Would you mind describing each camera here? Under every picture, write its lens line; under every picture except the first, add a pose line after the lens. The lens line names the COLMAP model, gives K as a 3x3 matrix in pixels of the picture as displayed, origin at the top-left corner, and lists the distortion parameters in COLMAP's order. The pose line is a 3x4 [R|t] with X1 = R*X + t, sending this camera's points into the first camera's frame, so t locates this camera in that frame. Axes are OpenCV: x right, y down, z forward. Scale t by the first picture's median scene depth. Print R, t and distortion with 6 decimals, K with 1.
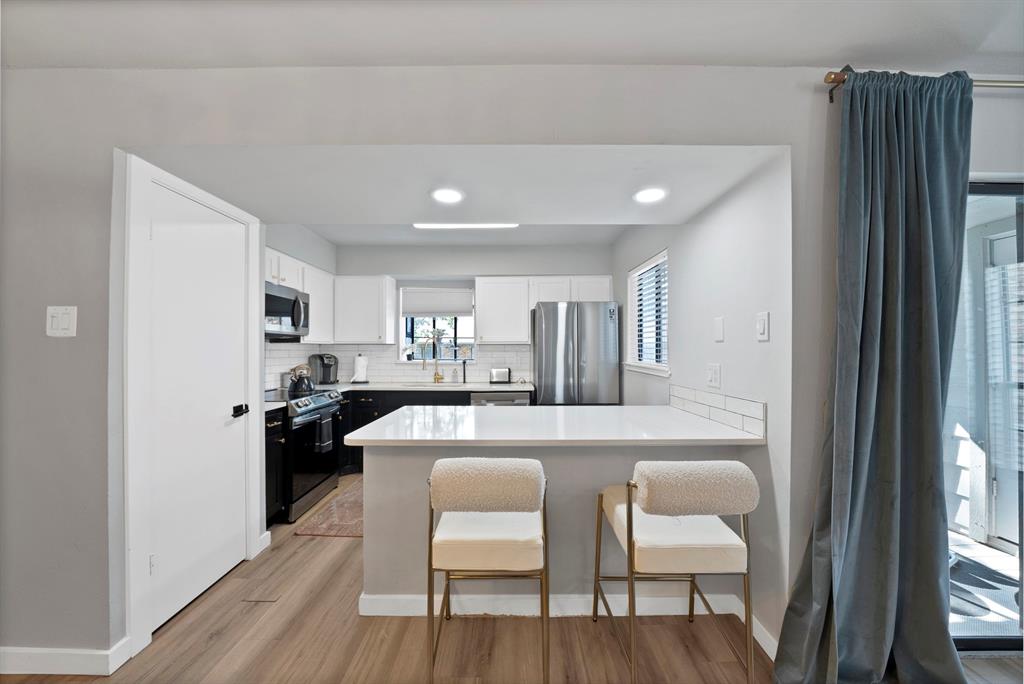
lens RADIAL K [[367.4, 0, 511.5], [0, 367.4, 345.5], [0, 0, 1]] dist [-0.020977, 0.000382]
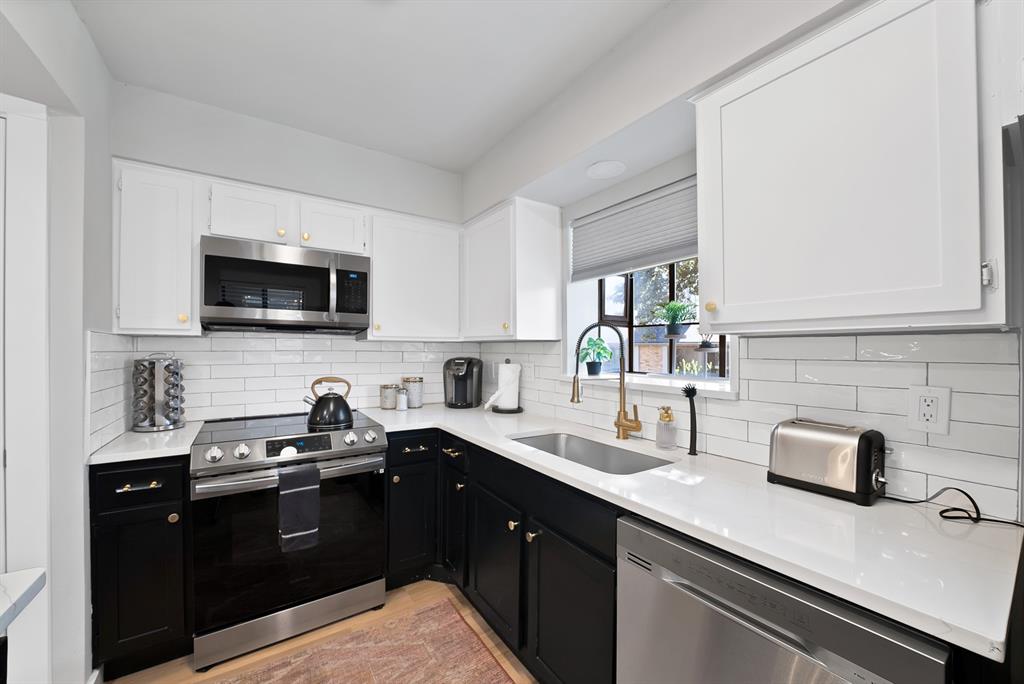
lens RADIAL K [[383.4, 0, 514.3], [0, 383.4, 348.6], [0, 0, 1]] dist [-0.024278, 0.000380]
pose [[0.554386, -0.002089, -0.832257, 0.085403], [0.004272, 0.999991, 0.000335, 0.008660], [0.832249, -0.003741, 0.554390, 0.816183]]
